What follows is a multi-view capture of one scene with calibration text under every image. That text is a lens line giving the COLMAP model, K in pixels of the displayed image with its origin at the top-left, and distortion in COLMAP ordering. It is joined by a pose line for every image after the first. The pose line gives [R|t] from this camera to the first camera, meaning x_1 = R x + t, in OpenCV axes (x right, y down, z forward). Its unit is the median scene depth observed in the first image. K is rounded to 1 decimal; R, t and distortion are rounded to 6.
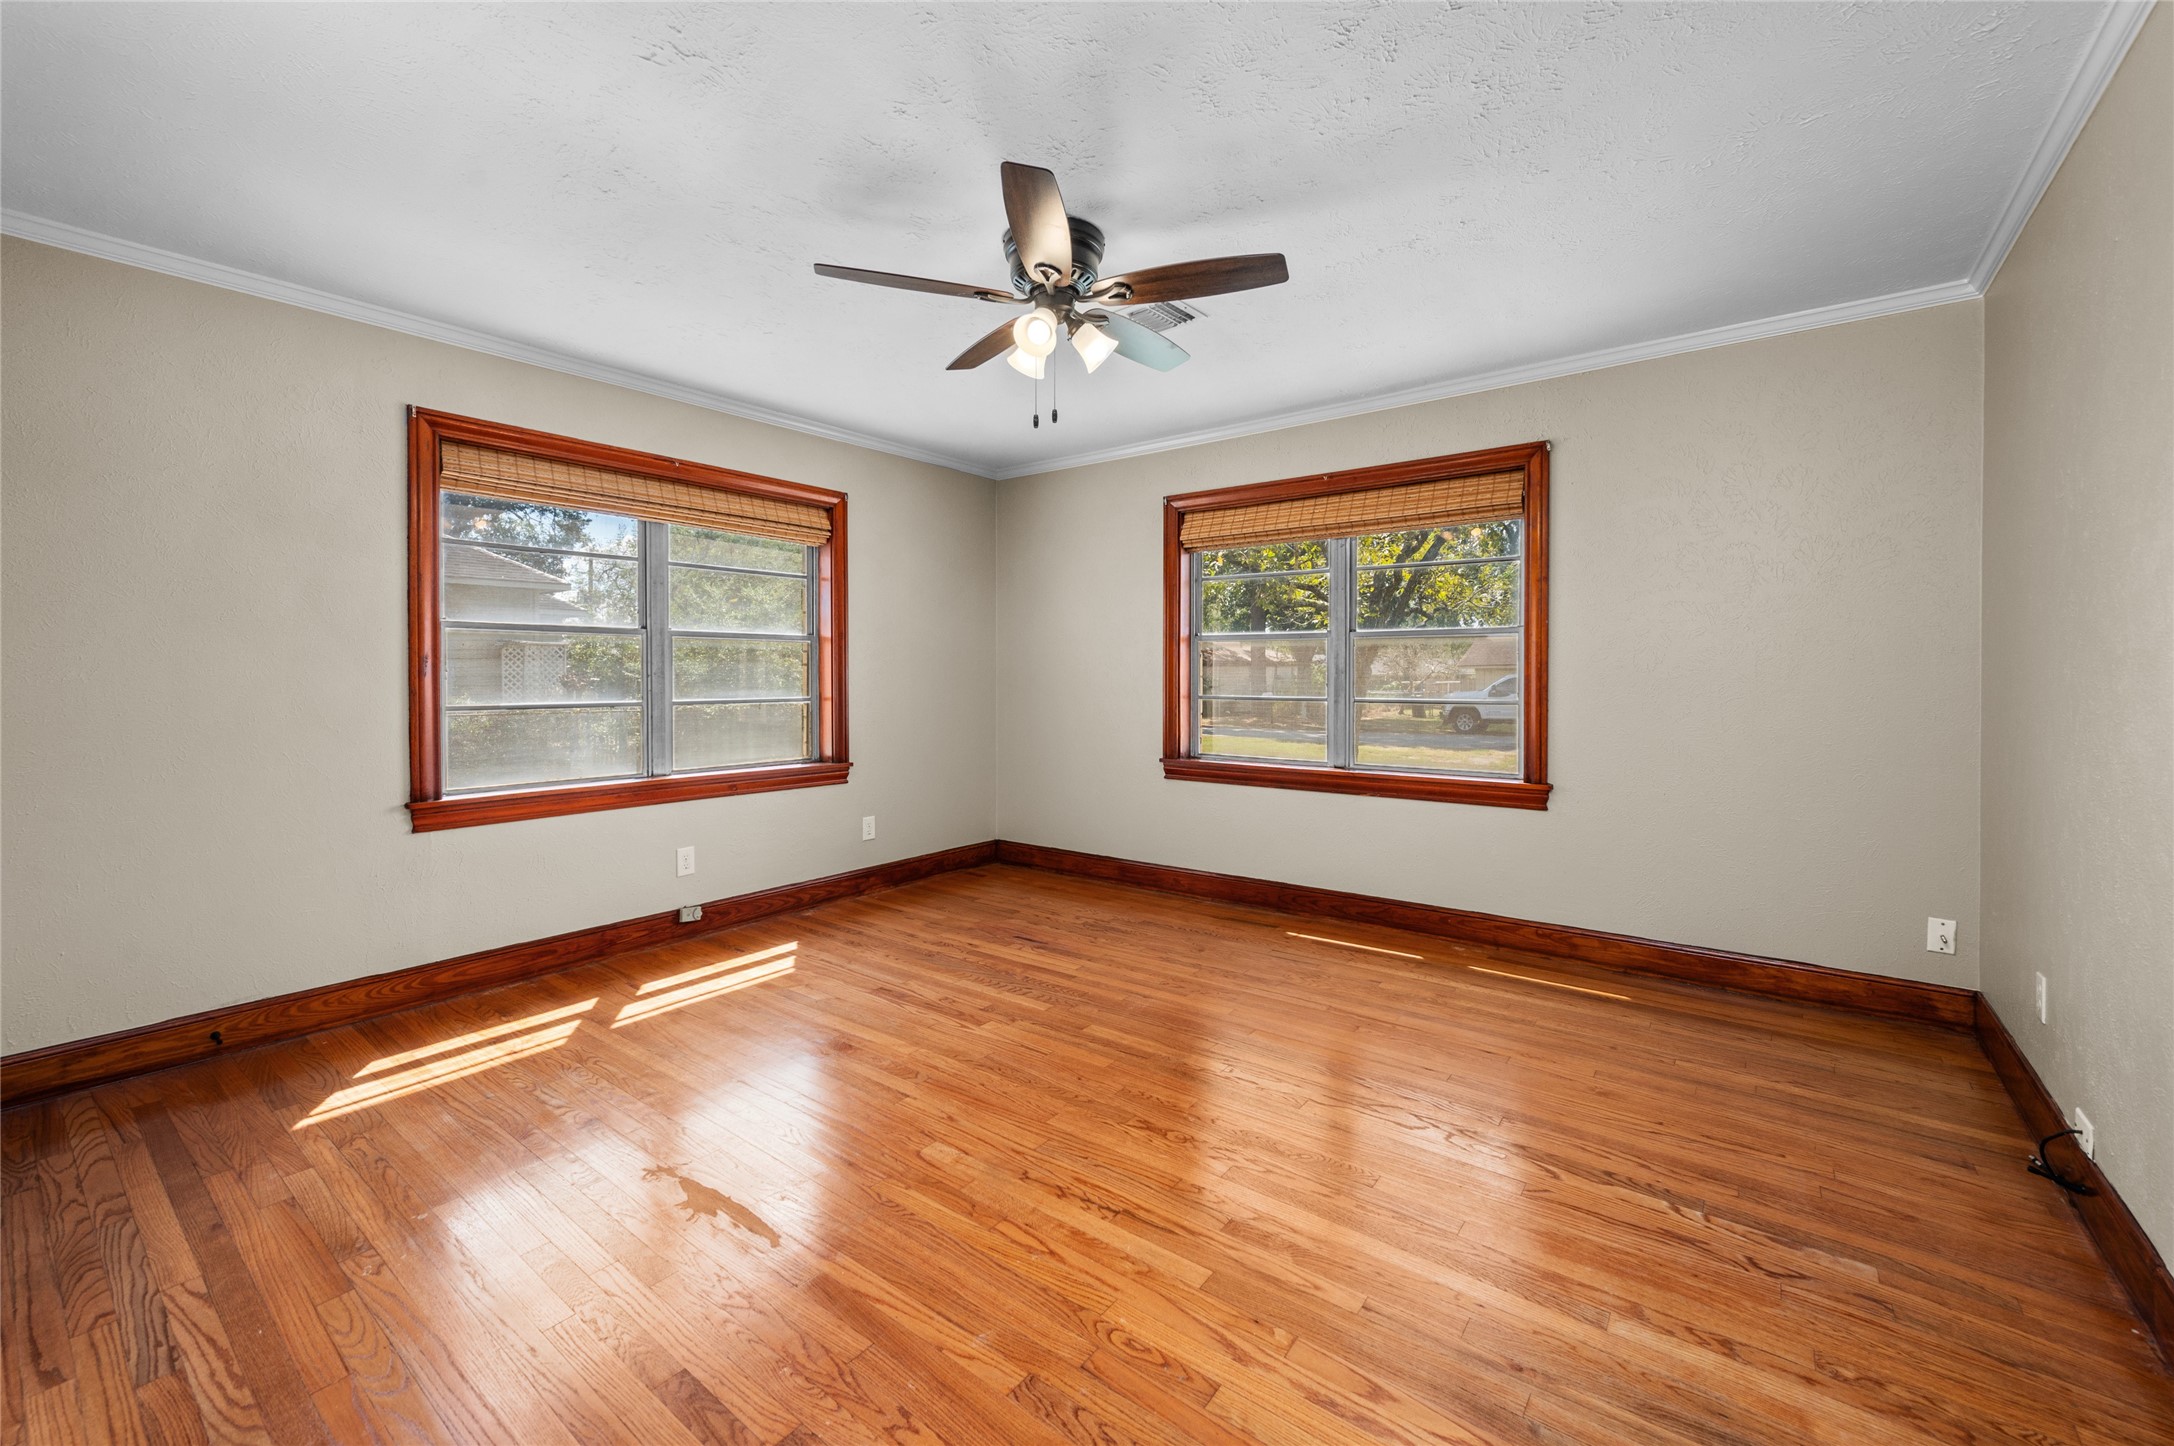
lens RADIAL K [[884.4, 0, 1092.9], [0, 884.4, 667.2], [0, 0, 1]] dist [0.001406, -0.000178]
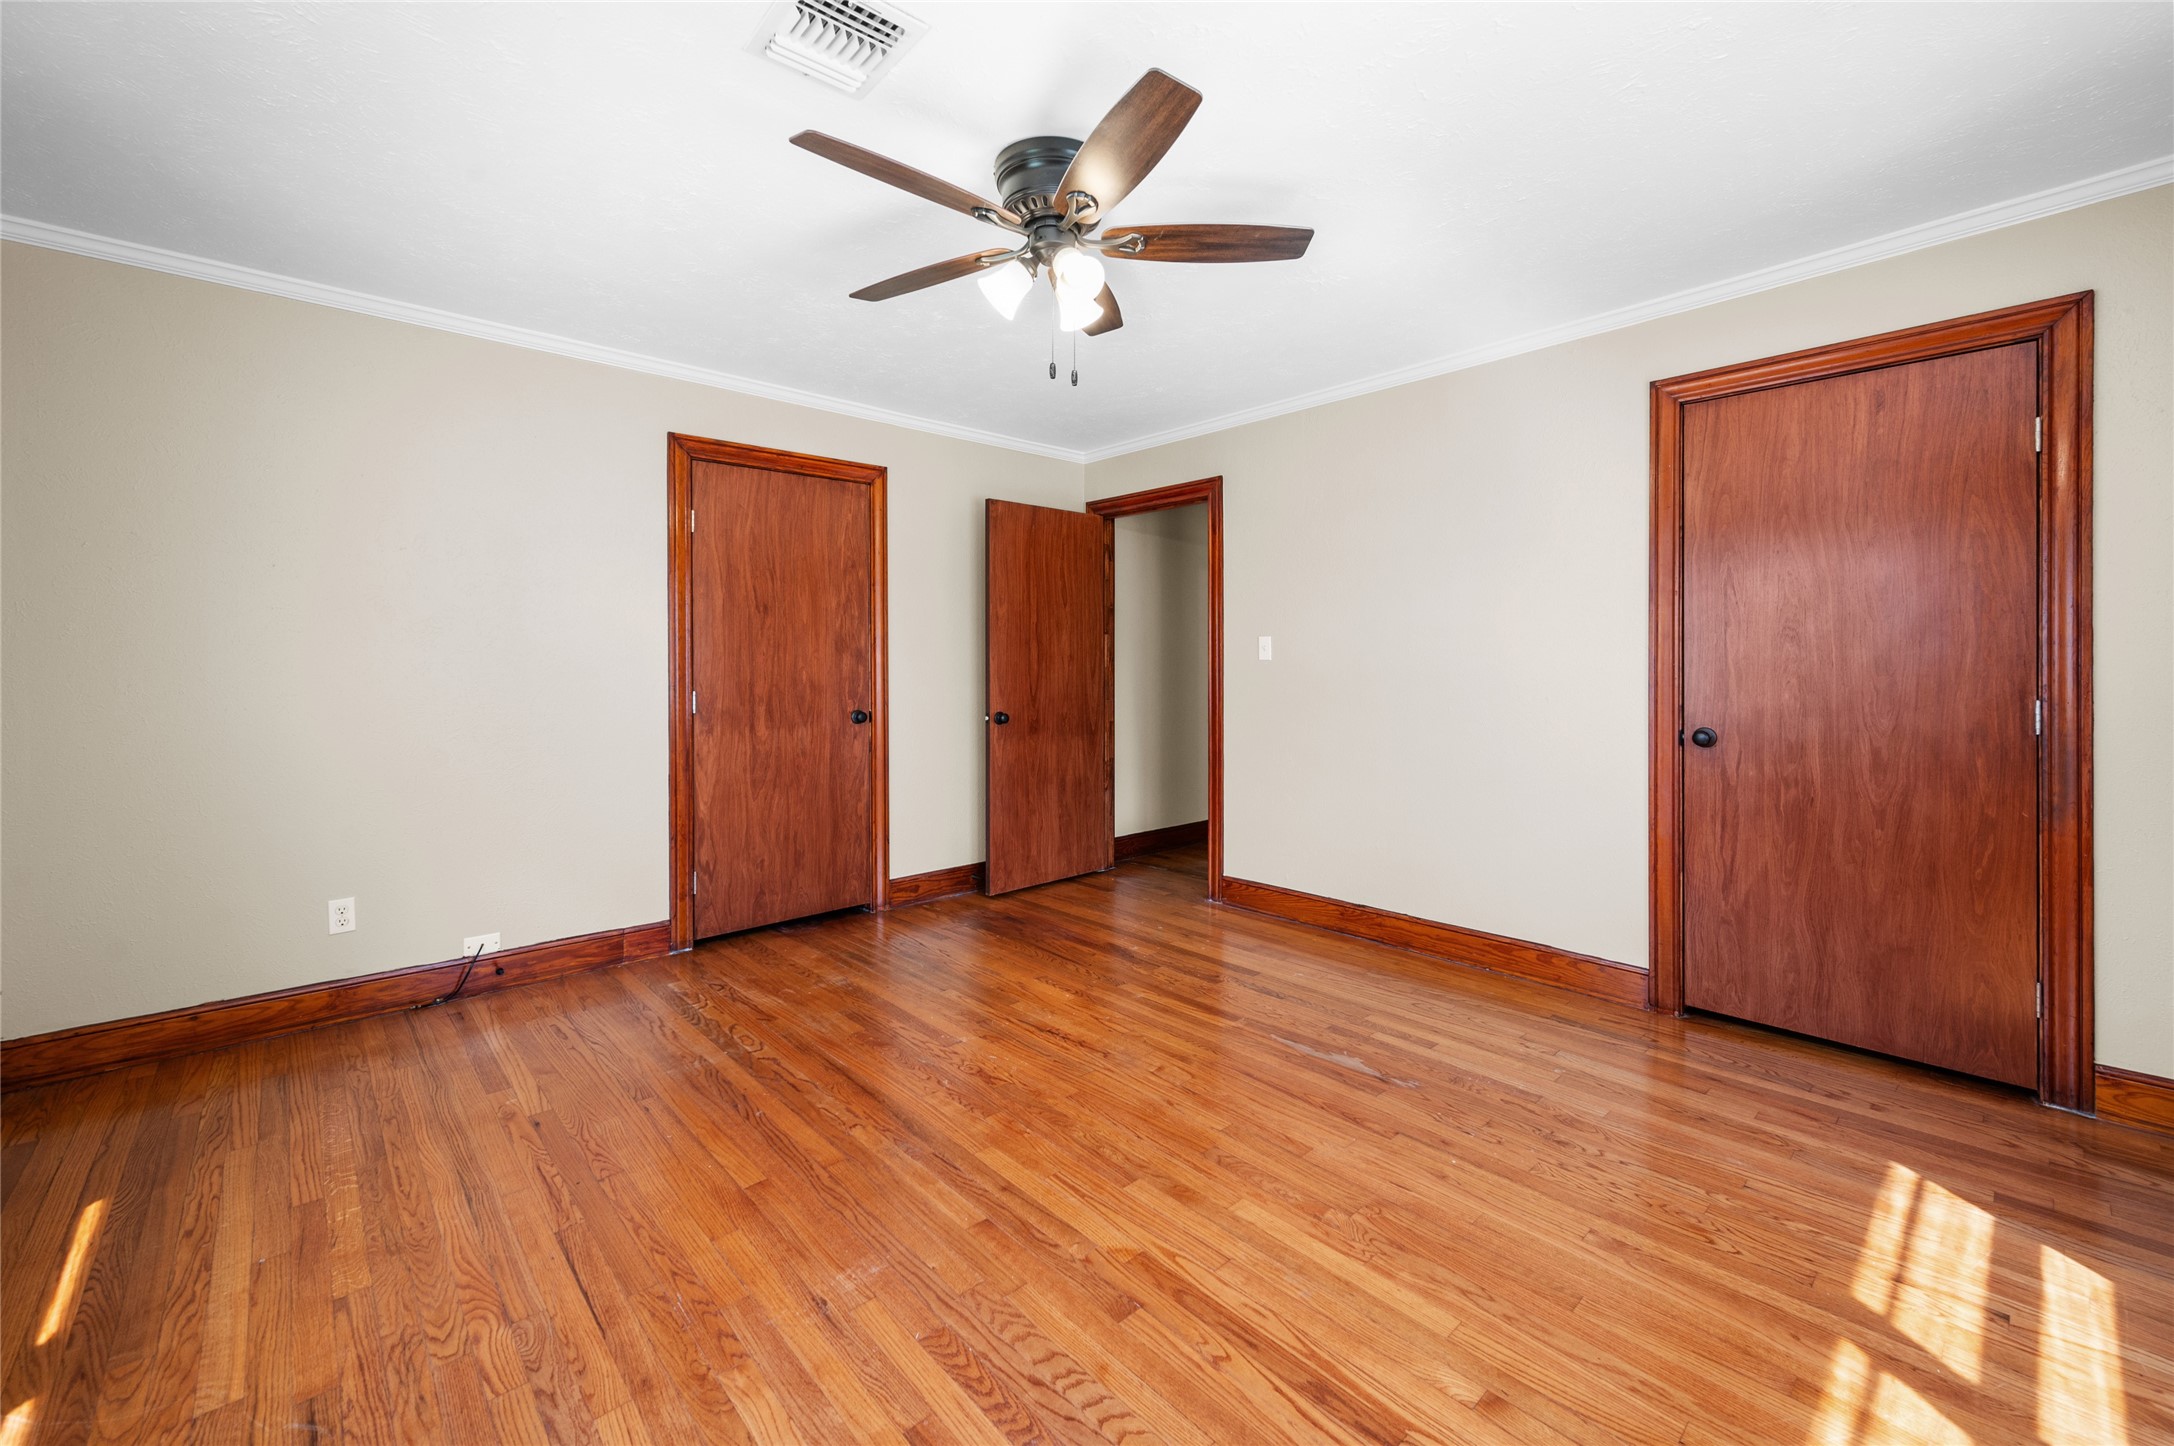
lens RADIAL K [[884.4, 0, 1092.9], [0, 884.4, 667.2], [0, 0, 1]] dist [0.001406, -0.000178]
pose [[-0.985005, 0.006812, 0.172391, -0.222236], [0.006532, 0.999976, -0.002193, 0.009561], [-0.172402, -0.001034, -0.985026, 1.775446]]
